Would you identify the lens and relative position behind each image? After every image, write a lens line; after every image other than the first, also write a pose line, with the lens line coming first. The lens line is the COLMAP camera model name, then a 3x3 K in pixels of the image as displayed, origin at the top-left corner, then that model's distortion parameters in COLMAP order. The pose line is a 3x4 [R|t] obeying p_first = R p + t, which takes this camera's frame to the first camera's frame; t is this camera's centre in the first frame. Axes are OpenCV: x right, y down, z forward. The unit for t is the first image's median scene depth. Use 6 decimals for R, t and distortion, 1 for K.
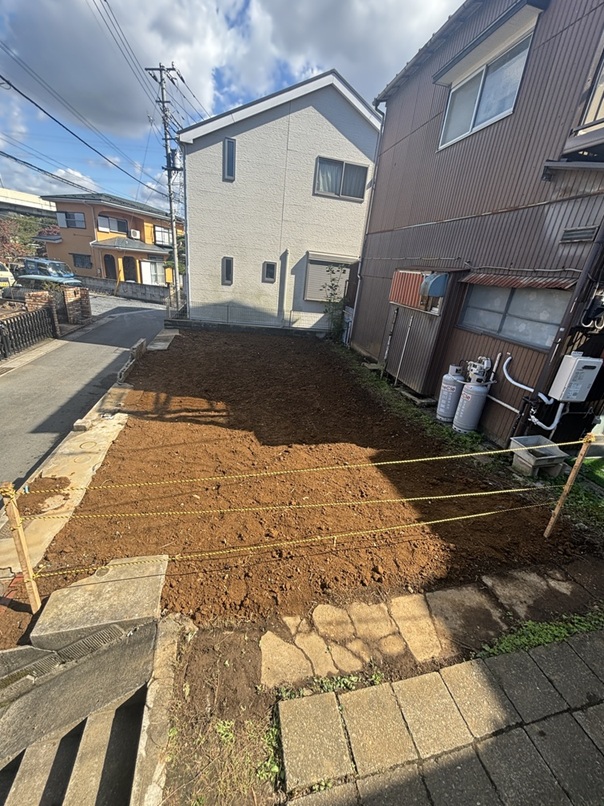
lens RADIAL K [[327.4, 0, 302.0], [0, 327.4, 403.0], [0, 0, 1]] dist [0.000538, -0.000038]
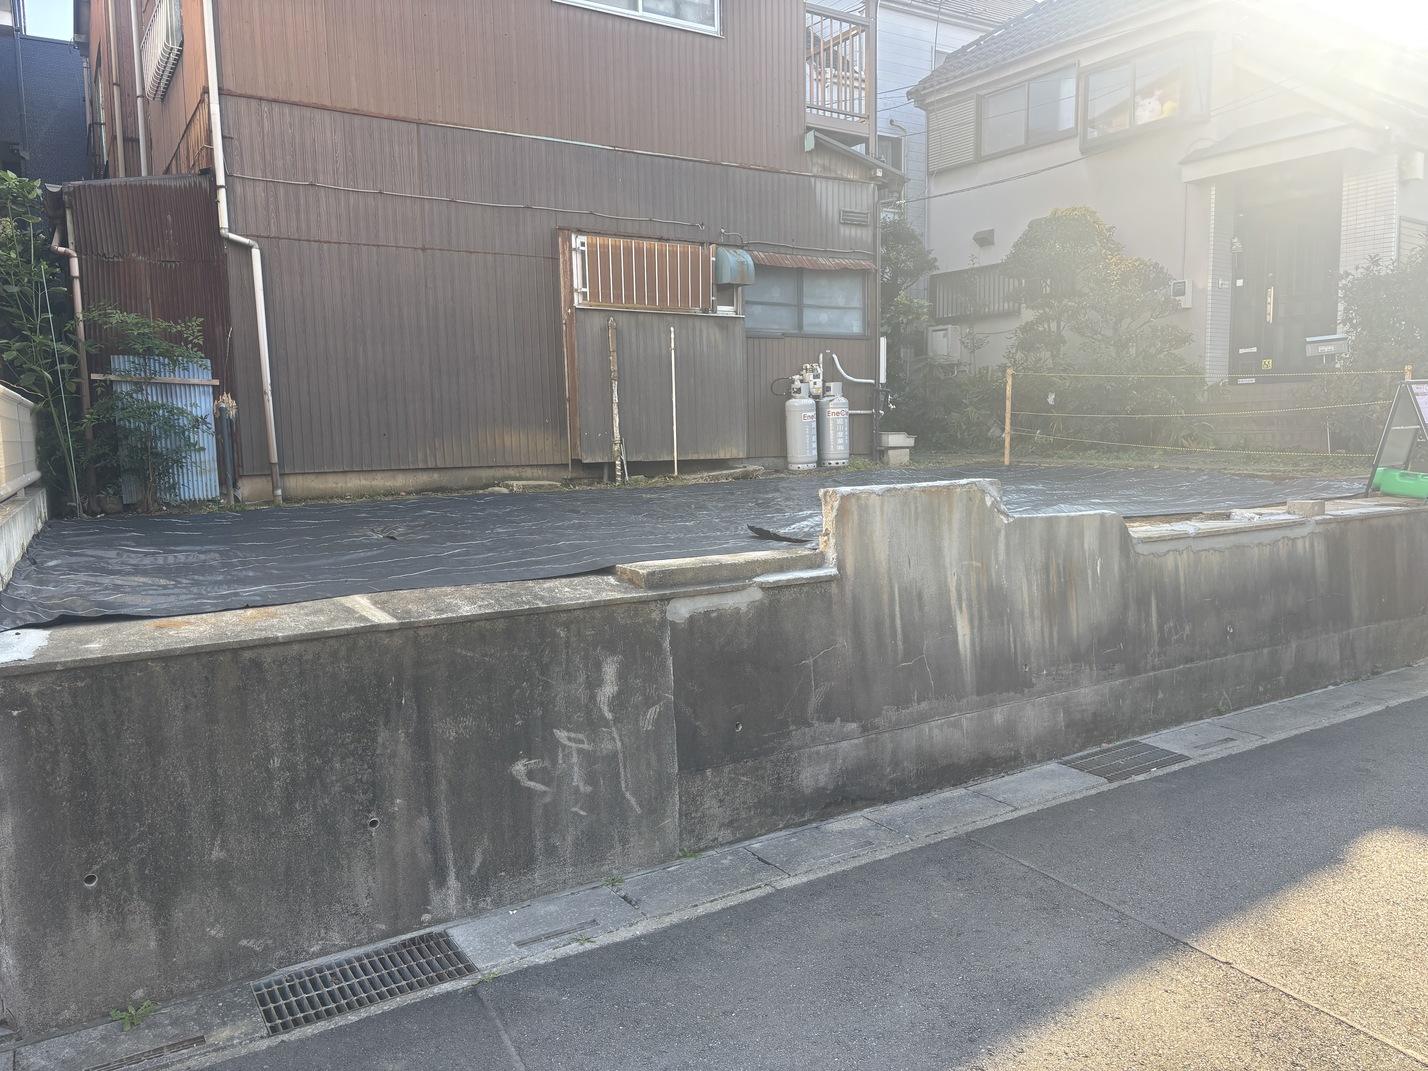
lens RADIAL K [[1052.6, 0, 714.0], [0, 1052.6, 535.5], [0, 0, 1]] dist [0.061612, -0.003667]
pose [[-0.342322, -0.185361, 0.921117, -1.500116], [0.349242, 0.885007, 0.307885, -0.558706], [-0.872265, 0.427089, -0.238221, 1.785381]]
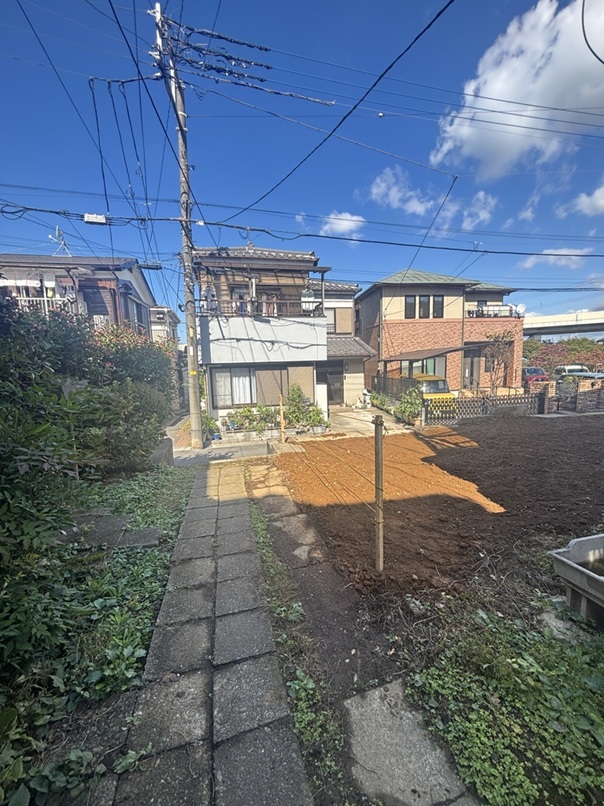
lens RADIAL K [[326.2, 0, 307.1], [0, 326.2, 401.5], [0, 0, 1]] dist [-0.002416, 0.004914]
pose [[0.009810, 0.021166, -0.999728, 0.917678], [-0.356185, 0.934274, 0.016285, 0.055018], [0.934364, 0.355928, 0.016704, 0.429158]]
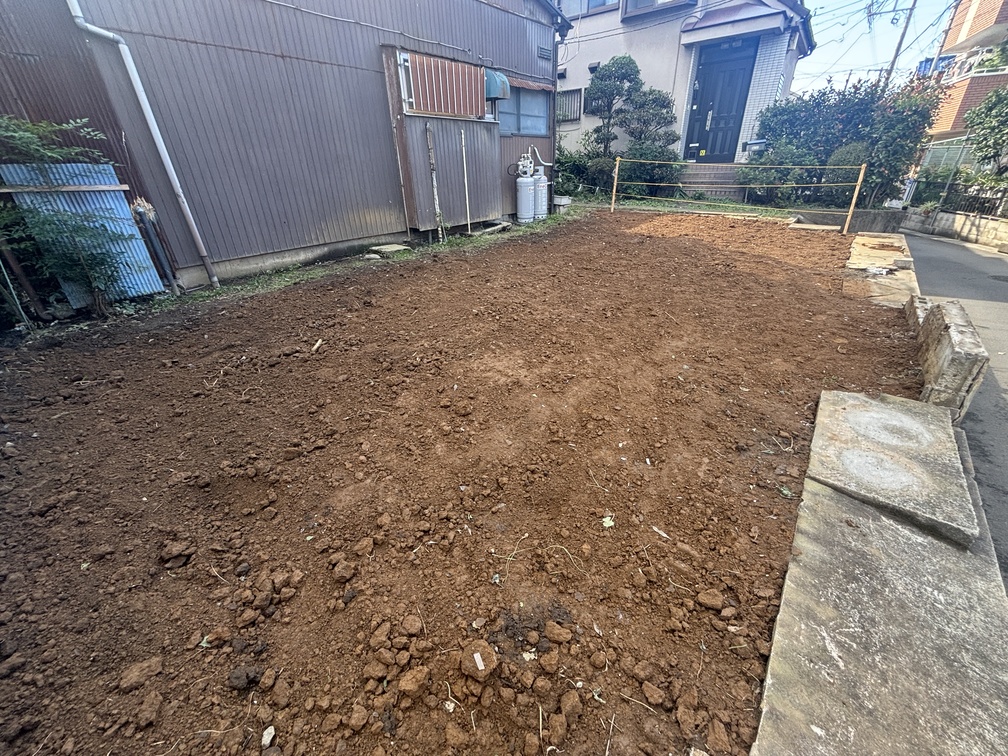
lens RADIAL K [[408.0, 0, 508.2], [0, 408.0, 369.1], [0, 0, 1]] dist [-0.002416, 0.004914]
pose [[-0.625333, -0.423464, 0.655468, -0.704314], [0.267350, 0.672868, 0.689763, -0.628331], [-0.733133, 0.606570, -0.307553, 1.883287]]
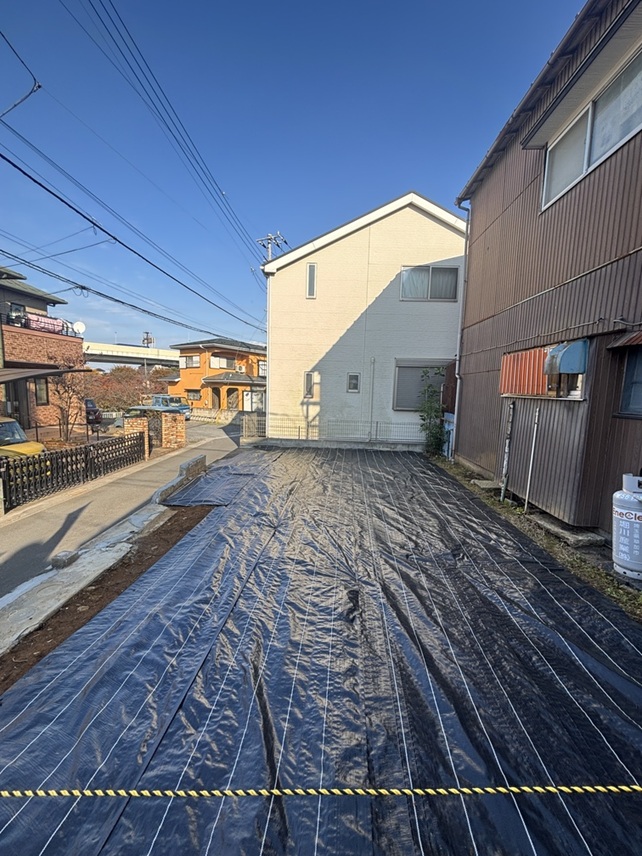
lens RADIAL K [[346.5, 0, 326.4], [0, 346.5, 426.4], [0, 0, 1]] dist [-0.002416, 0.004914]
pose [[0.972517, -0.049618, -0.227485, 0.081430], [-0.020122, 0.955463, -0.294425, -0.005097], [0.231962, 0.290911, 0.928205, 0.277652]]
